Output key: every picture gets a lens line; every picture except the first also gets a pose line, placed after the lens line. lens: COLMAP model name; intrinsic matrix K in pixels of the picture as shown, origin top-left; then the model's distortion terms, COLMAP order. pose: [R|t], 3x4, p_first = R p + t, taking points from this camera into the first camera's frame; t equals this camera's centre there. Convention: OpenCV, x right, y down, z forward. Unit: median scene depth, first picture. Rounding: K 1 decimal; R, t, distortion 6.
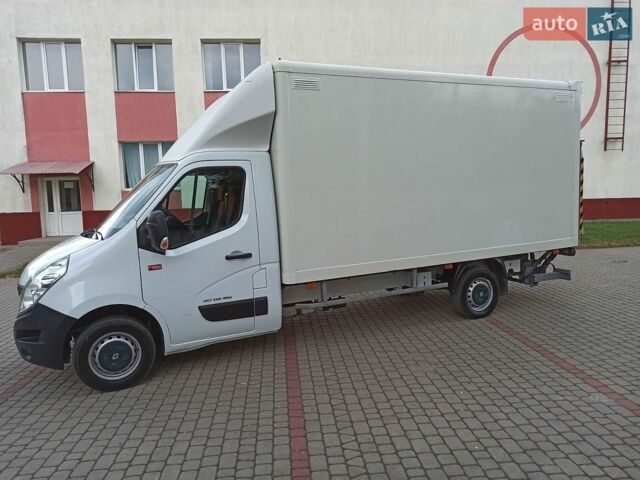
lens RADIAL K [[473.9, 0, 320.0], [0, 473.9, 240.0], [0, 0, 1]] dist [0.025951, -0.007936]
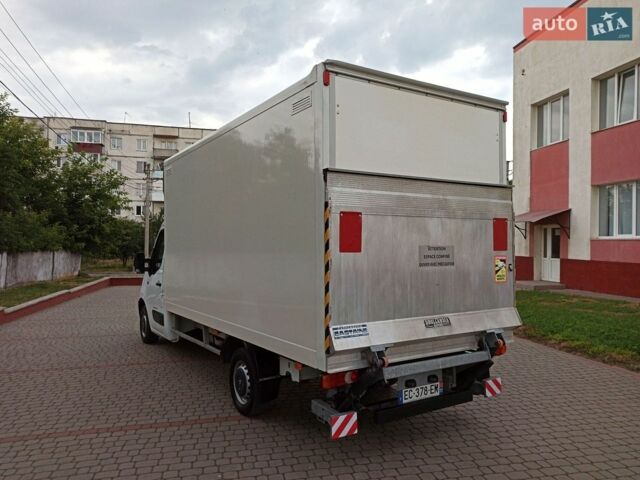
lens RADIAL K [[473.9, 0, 320.0], [0, 473.9, 240.0], [0, 0, 1]] dist [0.025951, -0.007936]
pose [[0.129754, 0.022529, -0.991290, 0.428333], [-0.109857, 0.993913, 0.008208, -0.053292], [0.985442, 0.107835, 0.131440, 0.377810]]
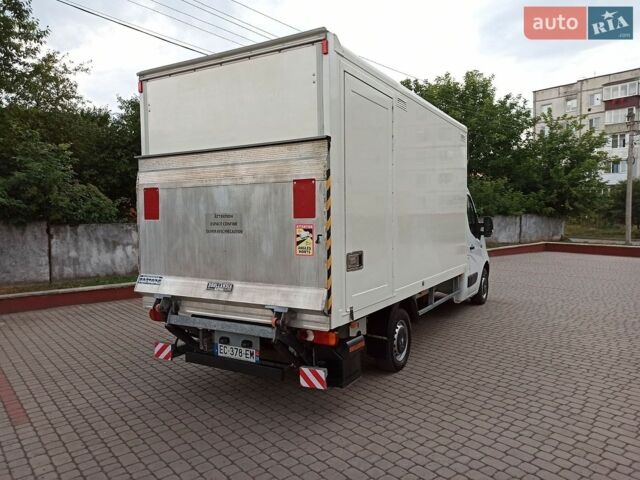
lens RADIAL K [[473.7, 0, 320.0], [0, 473.7, 240.0], [0, 0, 1]] dist [0.030126, -0.009164]
pose [[-0.820358, 0.075841, -0.566798, 0.297131], [-0.020905, 0.986526, 0.162261, -0.082471], [0.571467, 0.144961, -0.807720, 0.698719]]
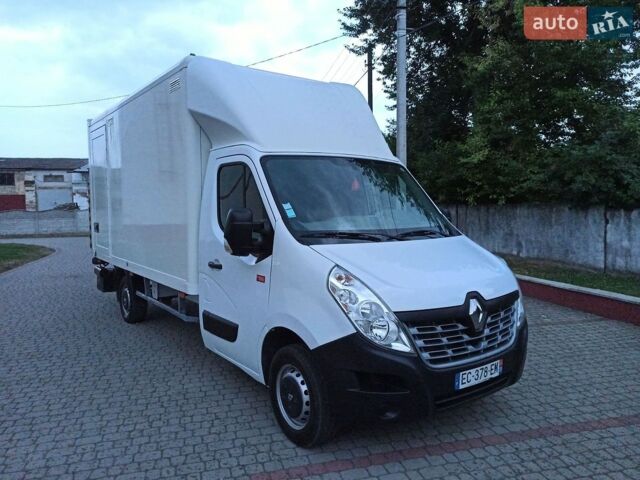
lens RADIAL K [[473.9, 0, 320.0], [0, 473.9, 240.0], [0, 0, 1]] dist [0.025951, -0.007936]
pose [[-0.199202, -0.034421, 0.979354, -0.360170], [0.119249, 0.991104, 0.059089, -0.021793], [-0.972676, 0.128558, -0.193325, 0.393003]]
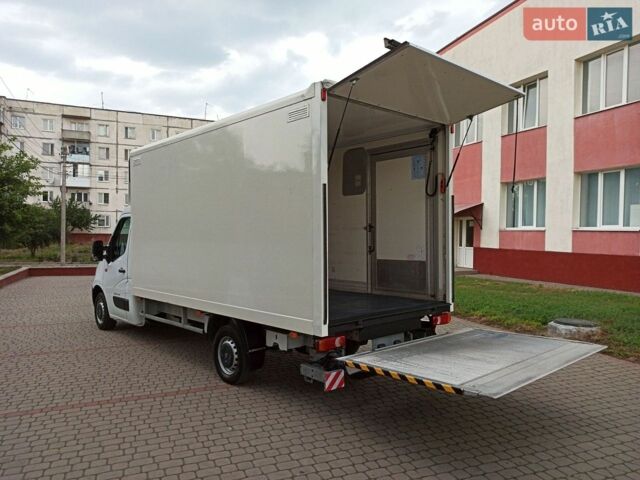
lens RADIAL K [[473.9, 0, 320.0], [0, 473.9, 240.0], [0, 0, 1]] dist [0.025951, -0.007936]
pose [[0.294963, 0.044953, -0.954451, 0.463648], [-0.116105, 0.993177, 0.010895, -0.048699], [0.948428, 0.107603, 0.298170, 0.331258]]
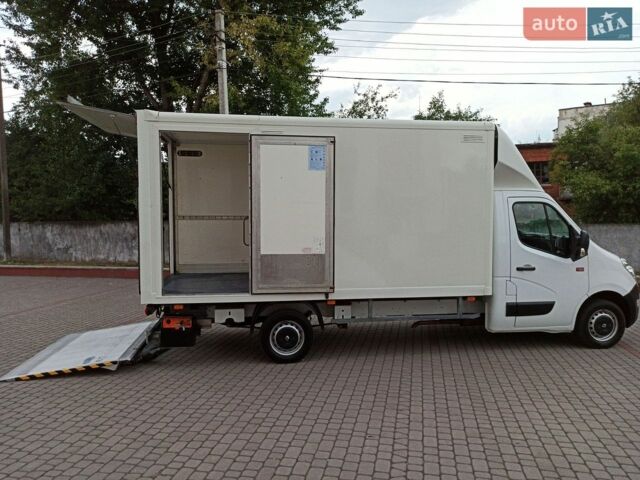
lens RADIAL K [[473.7, 0, 320.0], [0, 473.7, 240.0], [0, 0, 1]] dist [0.030126, -0.009164]
pose [[-0.957756, 0.025758, 0.286427, -0.051768], [0.071034, 0.986309, 0.148826, -0.092016], [-0.278672, 0.162885, -0.946473, 0.806952]]
